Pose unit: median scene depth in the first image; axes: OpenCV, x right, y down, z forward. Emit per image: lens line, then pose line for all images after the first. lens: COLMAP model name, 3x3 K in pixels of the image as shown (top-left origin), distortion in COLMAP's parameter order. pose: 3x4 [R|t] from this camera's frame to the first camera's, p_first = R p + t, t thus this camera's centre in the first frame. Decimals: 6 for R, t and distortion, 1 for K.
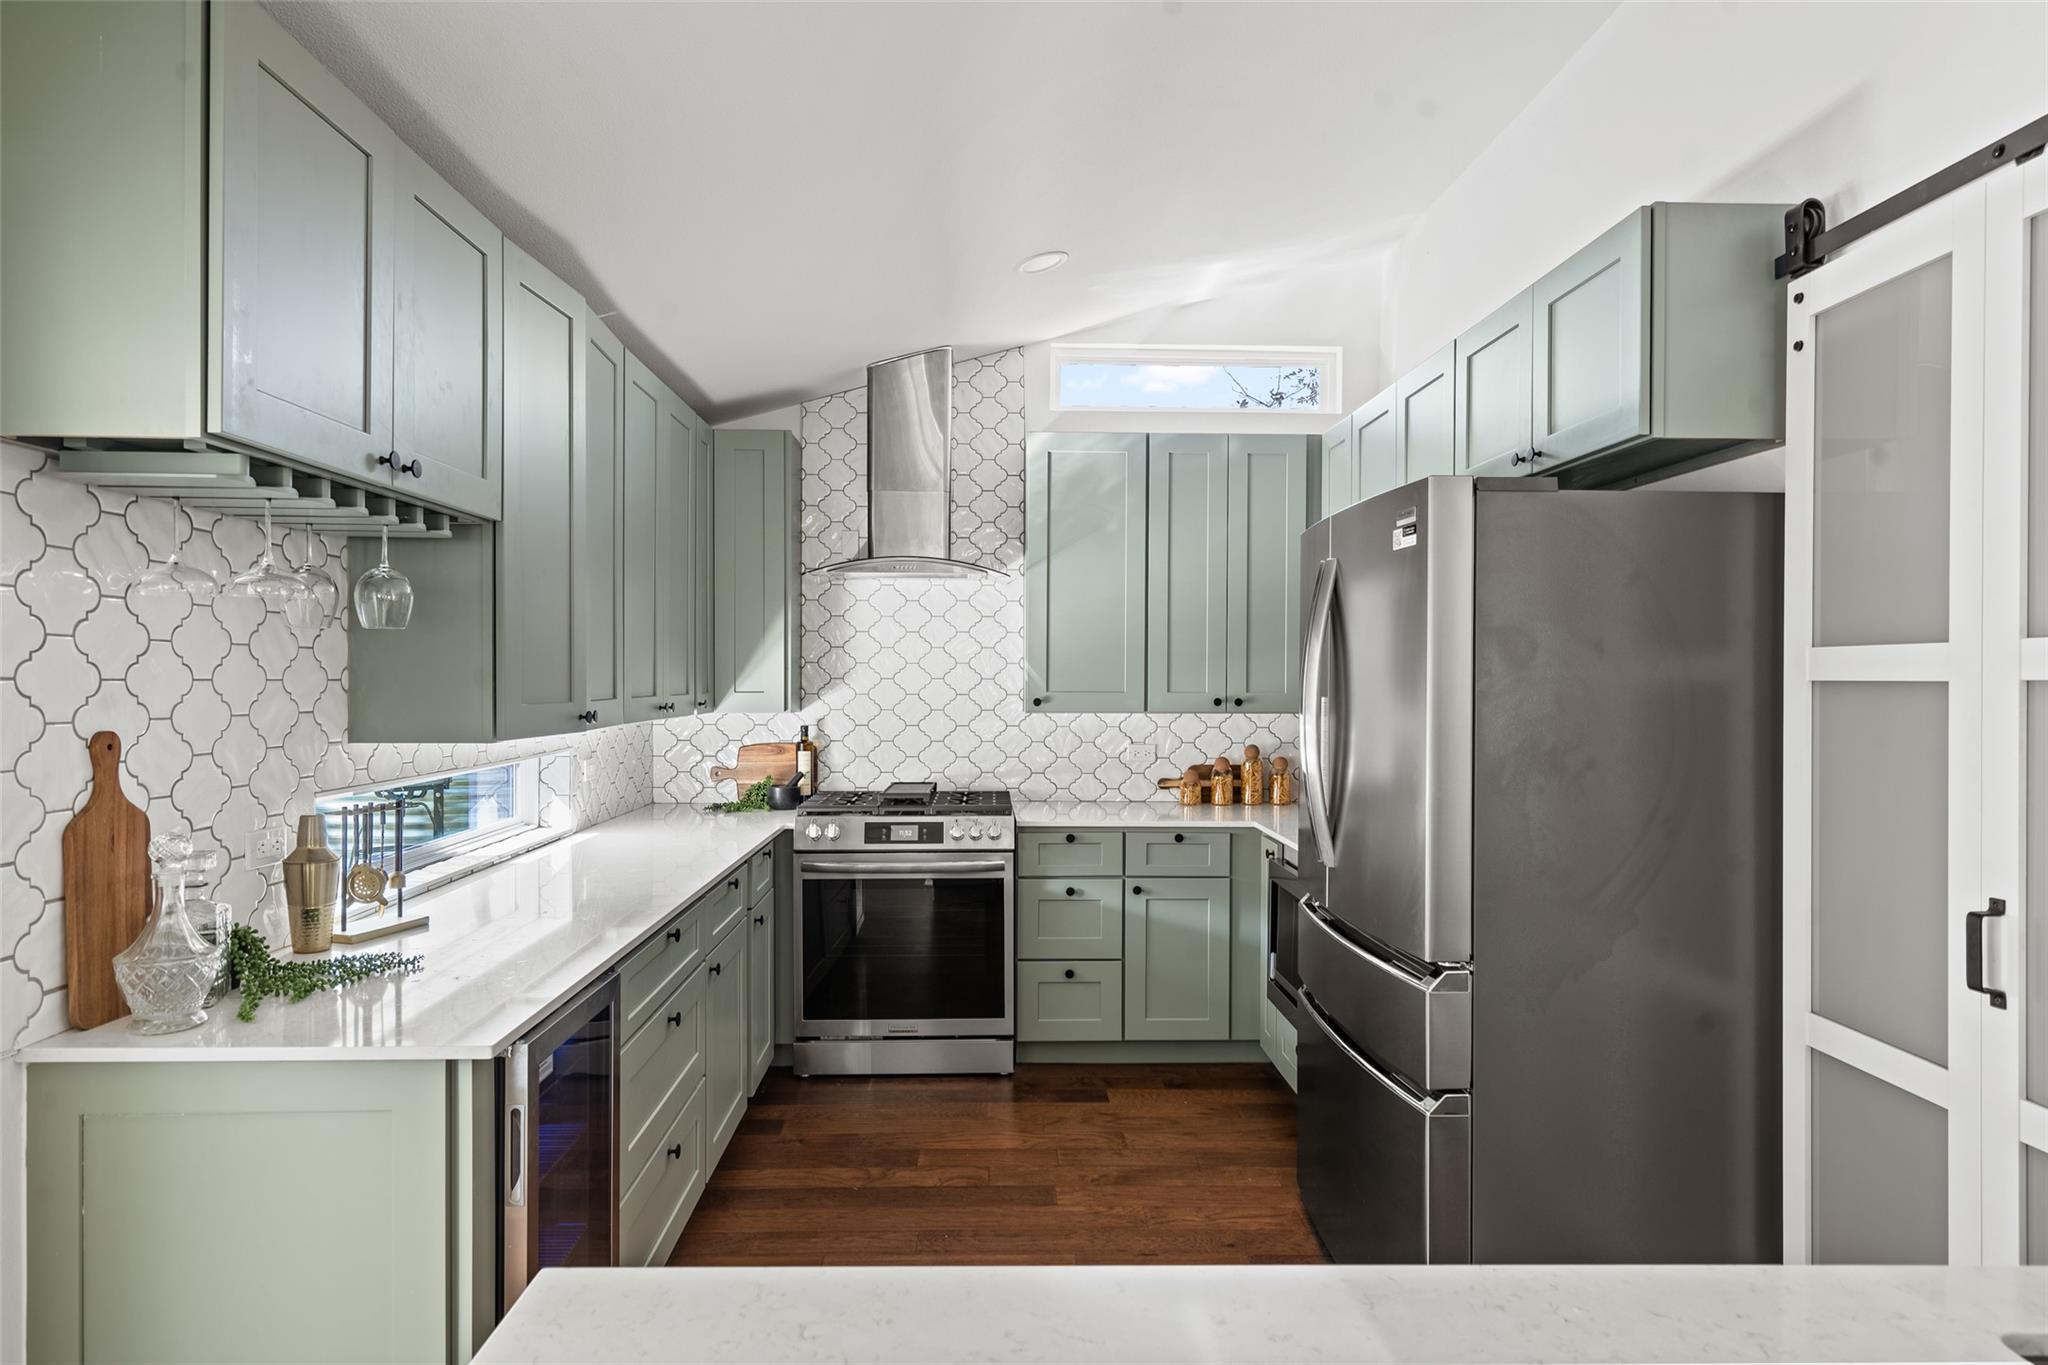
lens RADIAL K [[1141.3, 0, 1015.3], [0, 1141.3, 676.4], [0, 0, 1]] dist [0.019984, 0.000867]
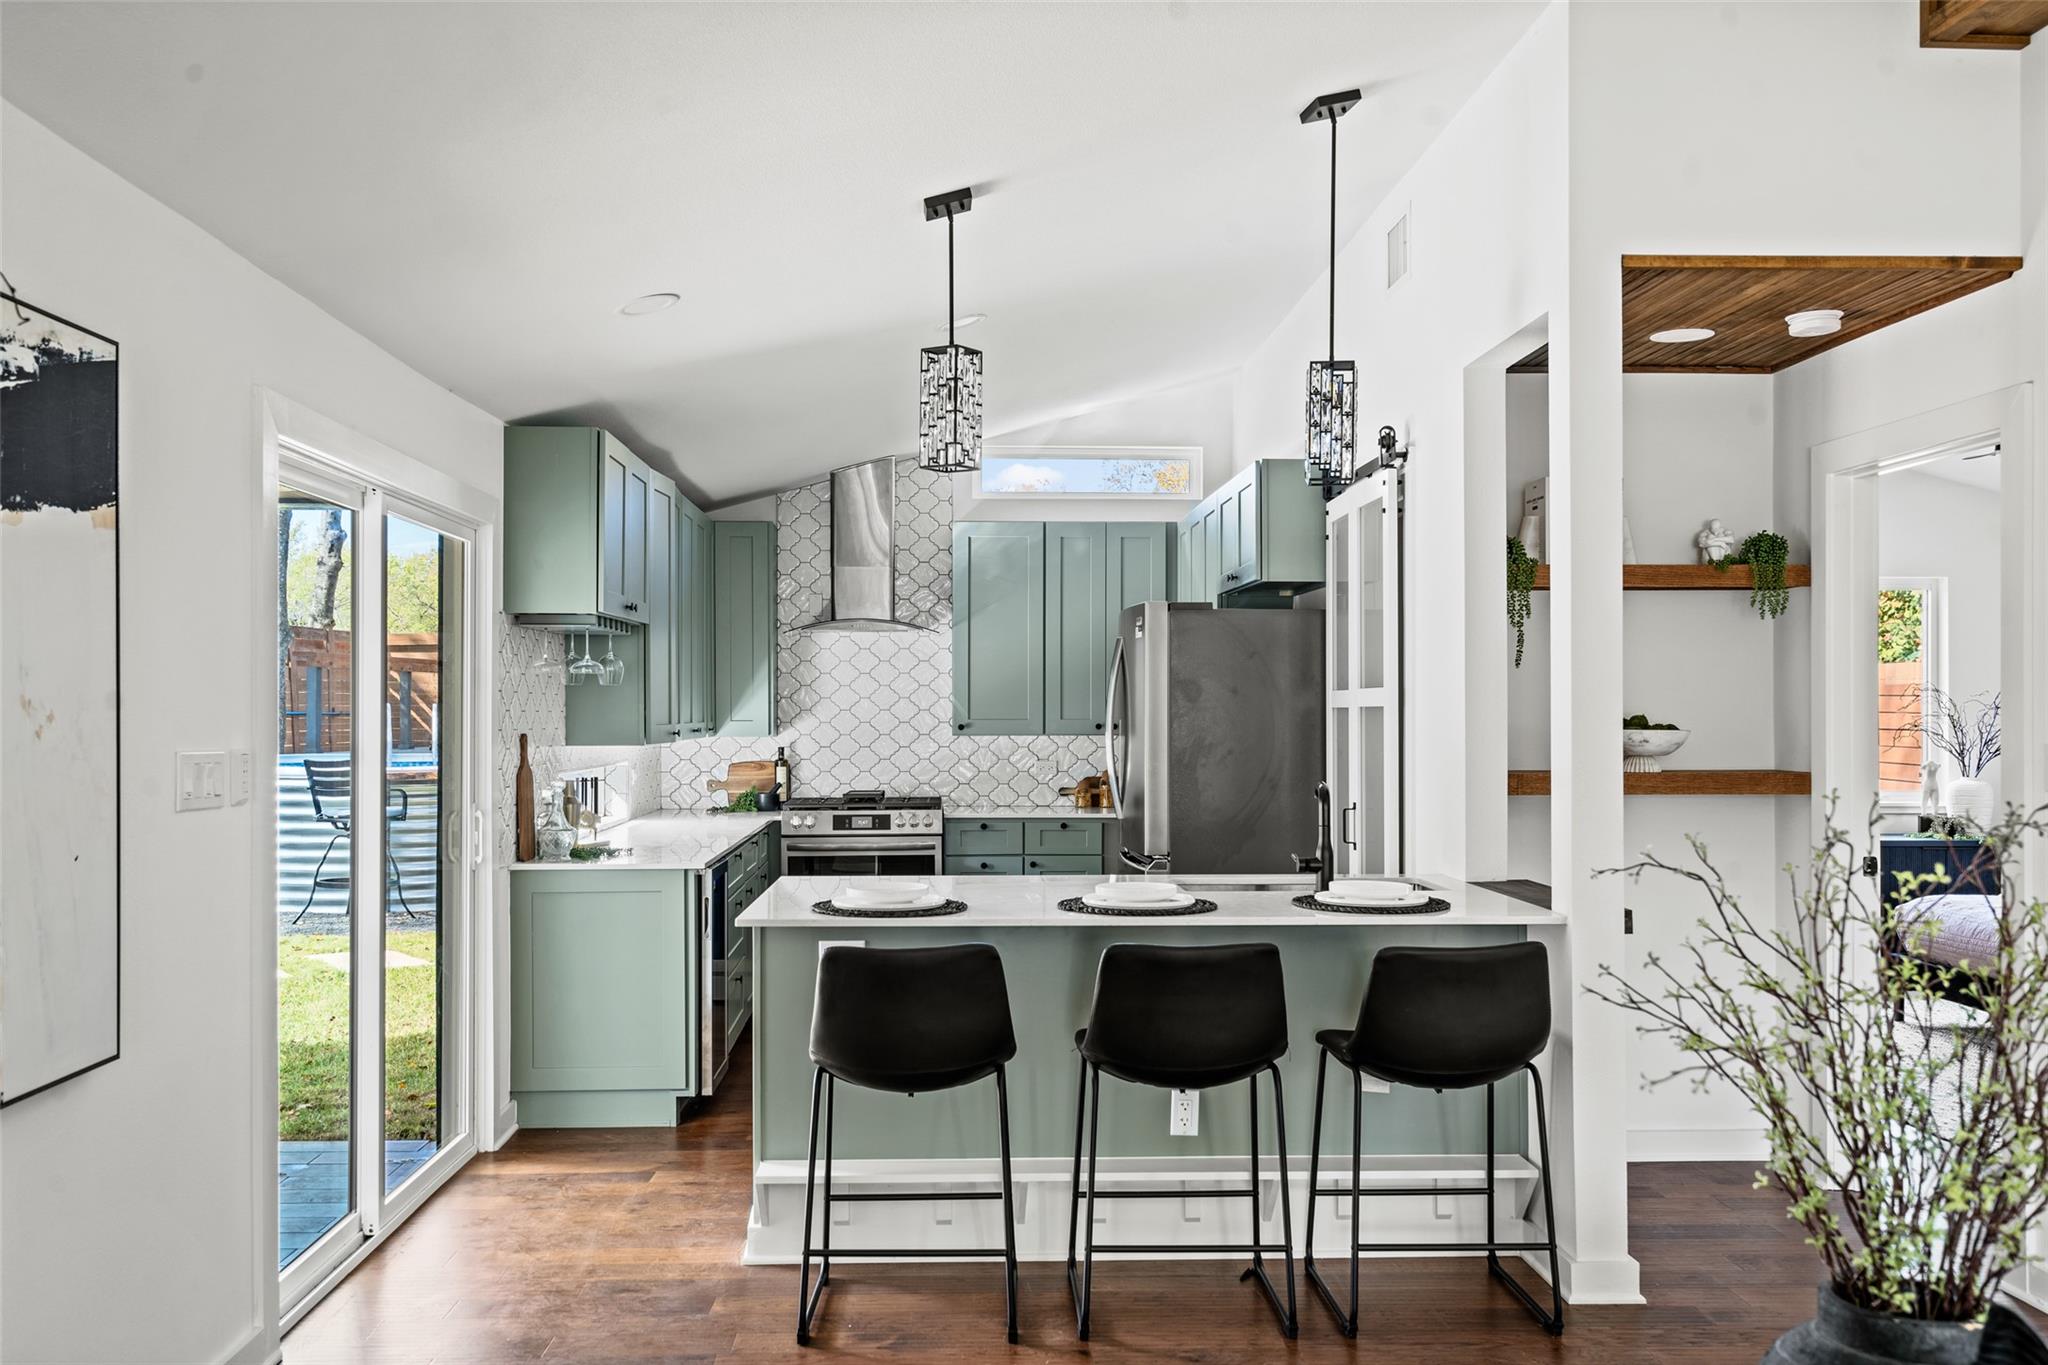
lens RADIAL K [[1755.1, 0, 1029.7], [0, 1755.1, 702.0], [0, 0, 1]] dist [-0.004318, -0.007819]
pose [[0.999772, -0.005005, 0.020772, 0.055060], [0.005089, 0.999979, -0.003992, 0.001832], [-0.020752, 0.004097, 0.999776, -0.996506]]
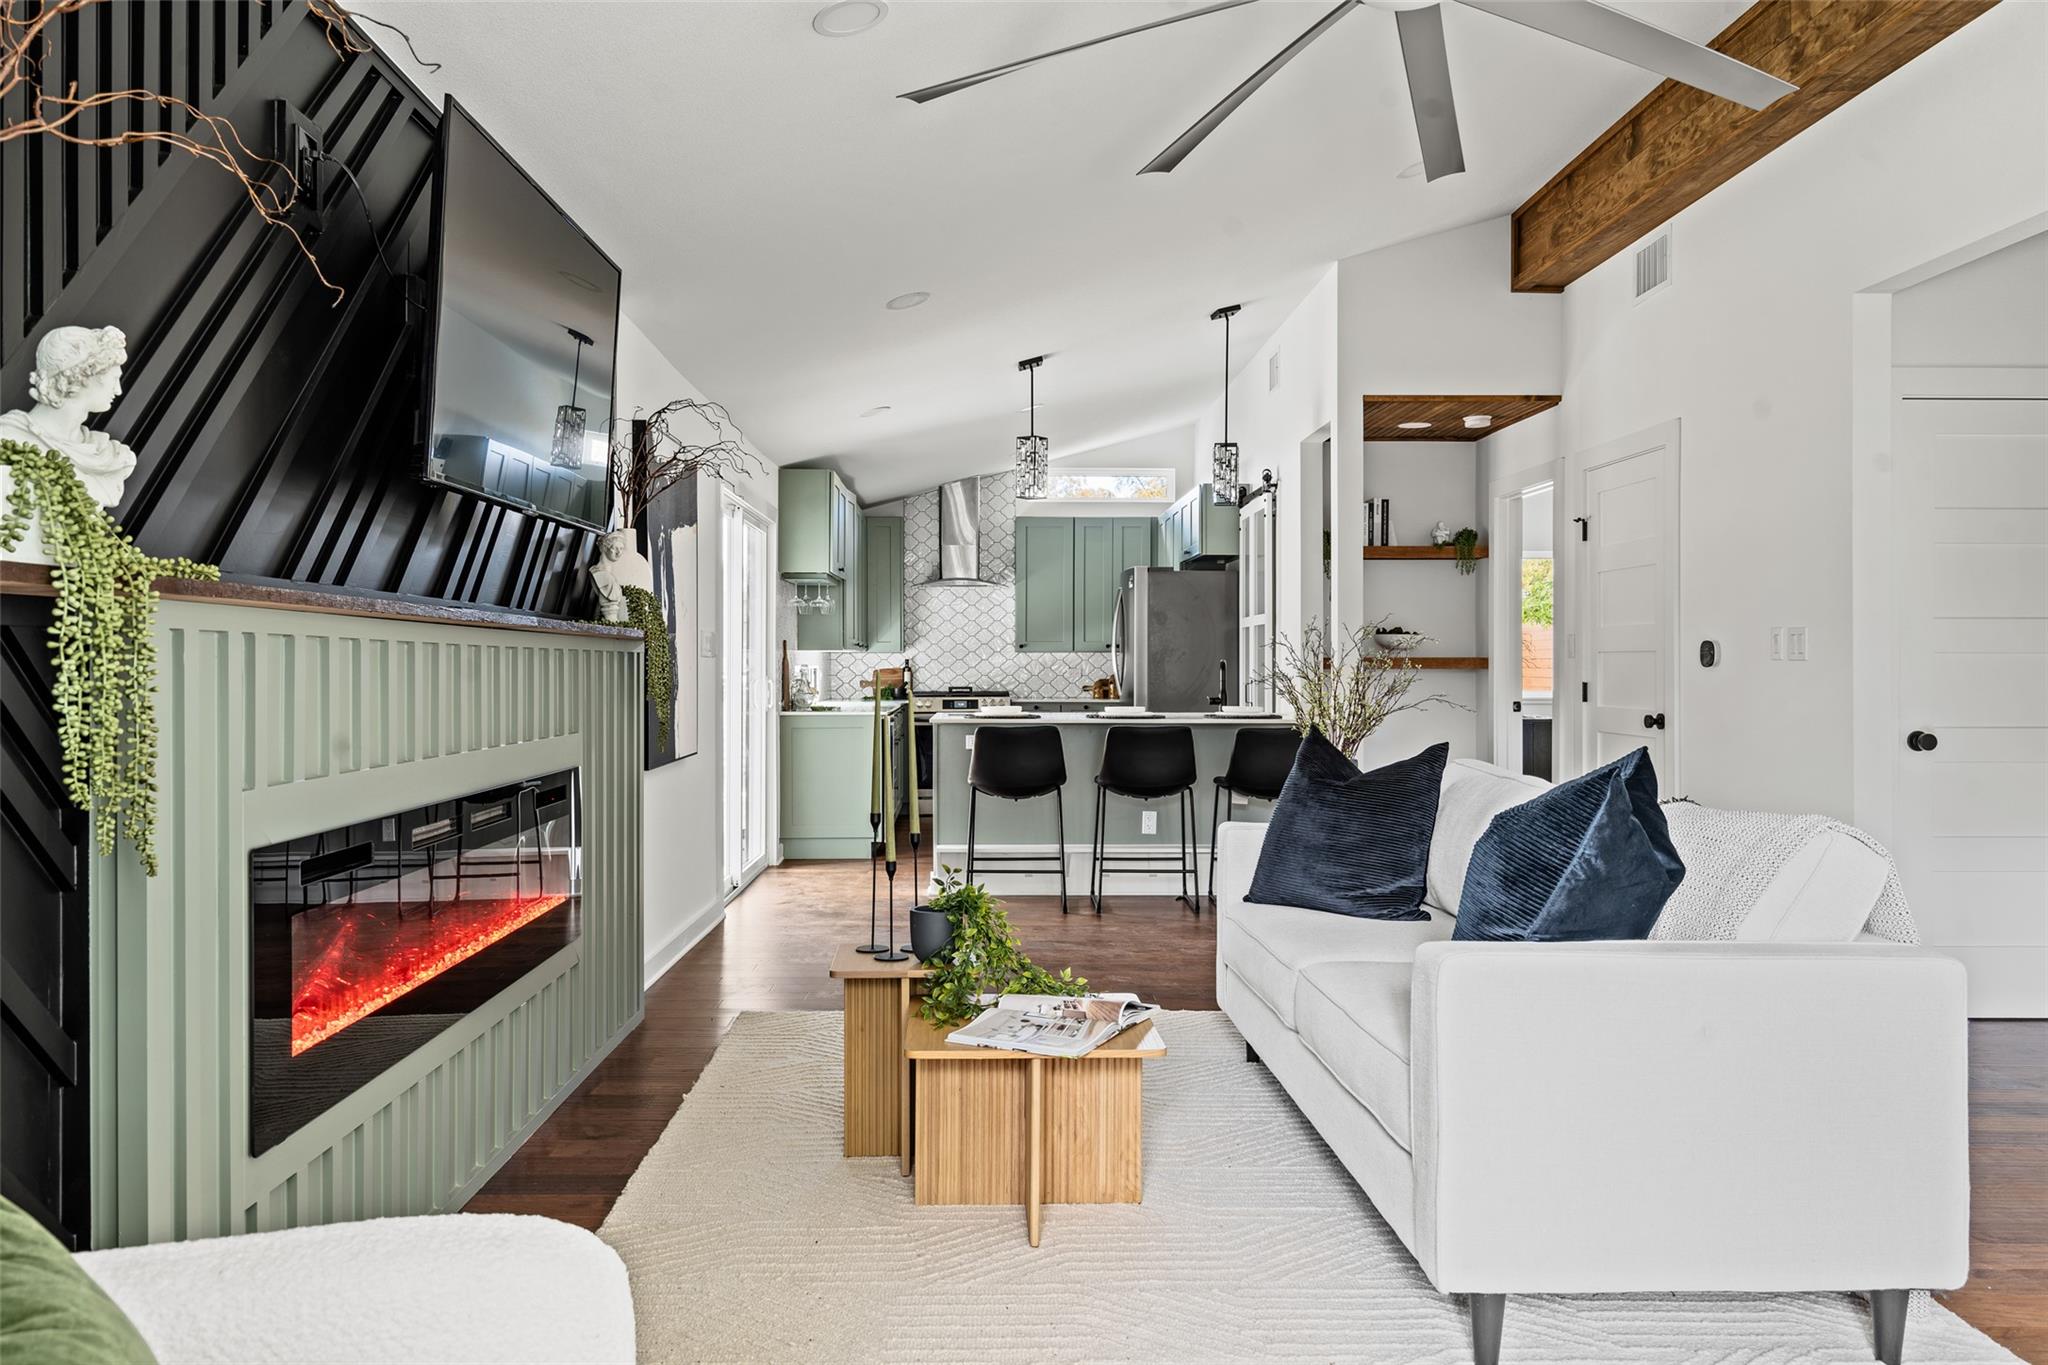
lens RADIAL K [[1499.1, 0, 1020.9], [0, 1499.1, 672.2], [0, 0, 1]] dist [0.000625, 0.000684]
pose [[0.999994, -0.003496, 0.000795, 0.016184], [0.003491, 0.999977, 0.005839, 0.052074], [-0.000816, -0.005836, 0.999983, -1.700388]]
